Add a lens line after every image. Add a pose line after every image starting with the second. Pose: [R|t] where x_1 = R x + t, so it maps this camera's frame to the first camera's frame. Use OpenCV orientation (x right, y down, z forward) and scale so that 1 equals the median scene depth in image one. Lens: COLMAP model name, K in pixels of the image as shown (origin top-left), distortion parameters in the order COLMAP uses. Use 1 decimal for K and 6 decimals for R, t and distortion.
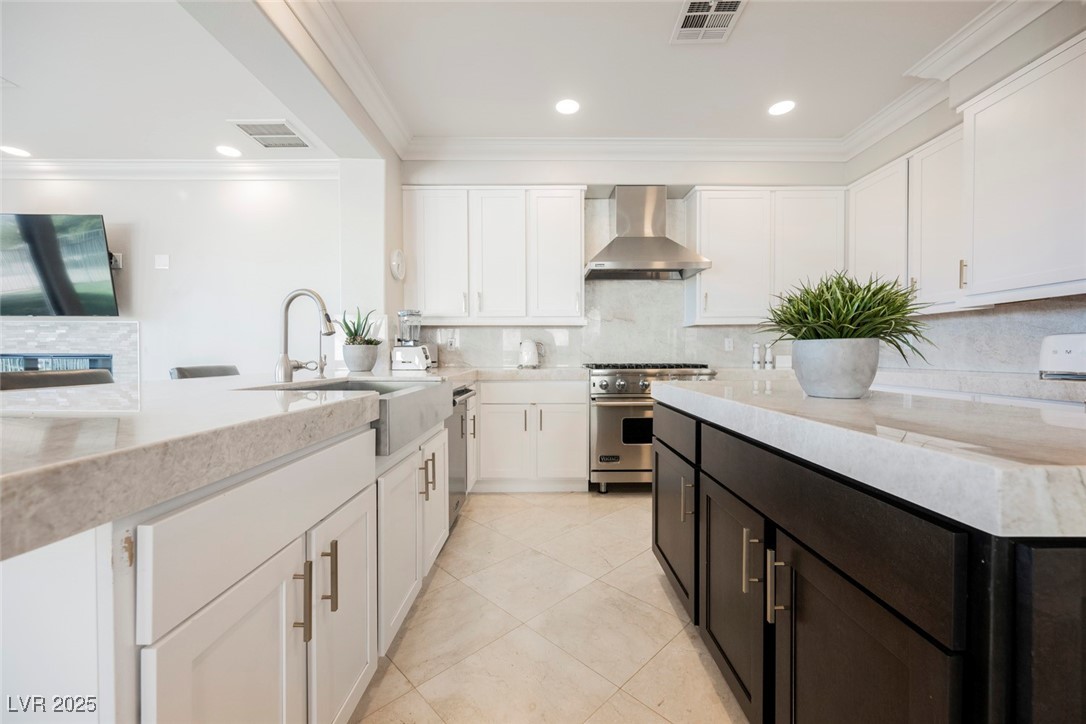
lens RADIAL K [[425.2, 0, 545.2], [0, 425.2, 362.4], [0, 0, 1]] dist [-0.001456, 0.000068]
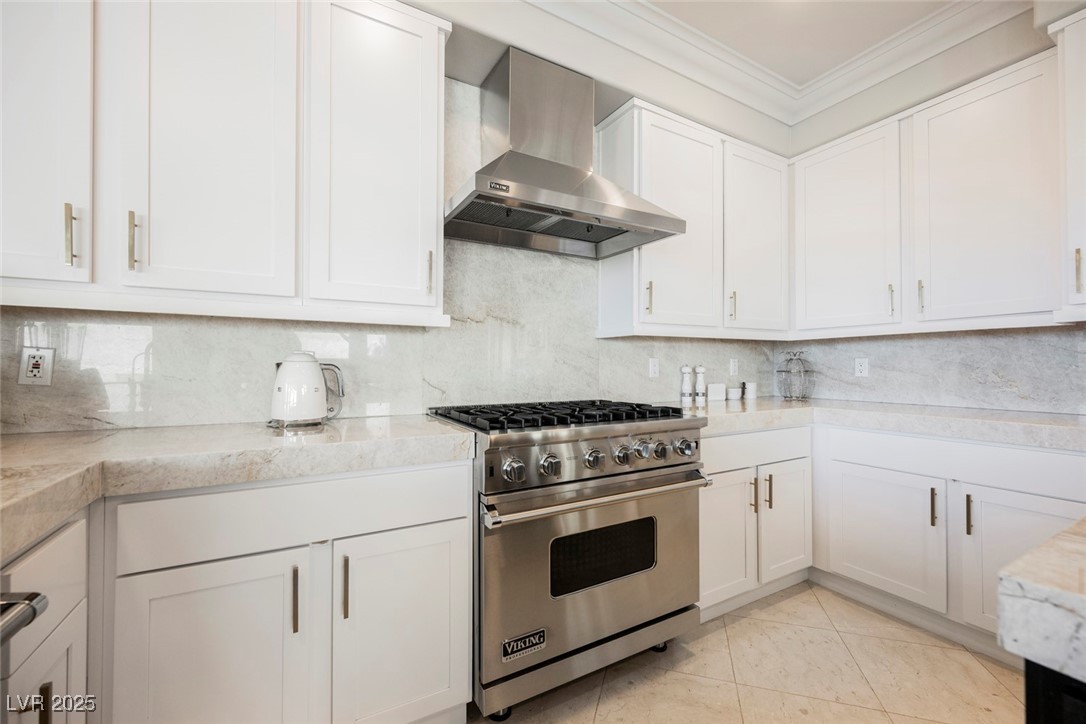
lens RADIAL K [[427.3, 0, 543.0], [0, 427.3, 362.0], [0, 0, 1]] dist [-0.001713, 0.000205]
pose [[0.873877, 0.008146, 0.486078, -0.039458], [0.007116, 0.999538, -0.029546, -0.038231], [-0.486094, 0.029279, 0.873416, 0.593963]]
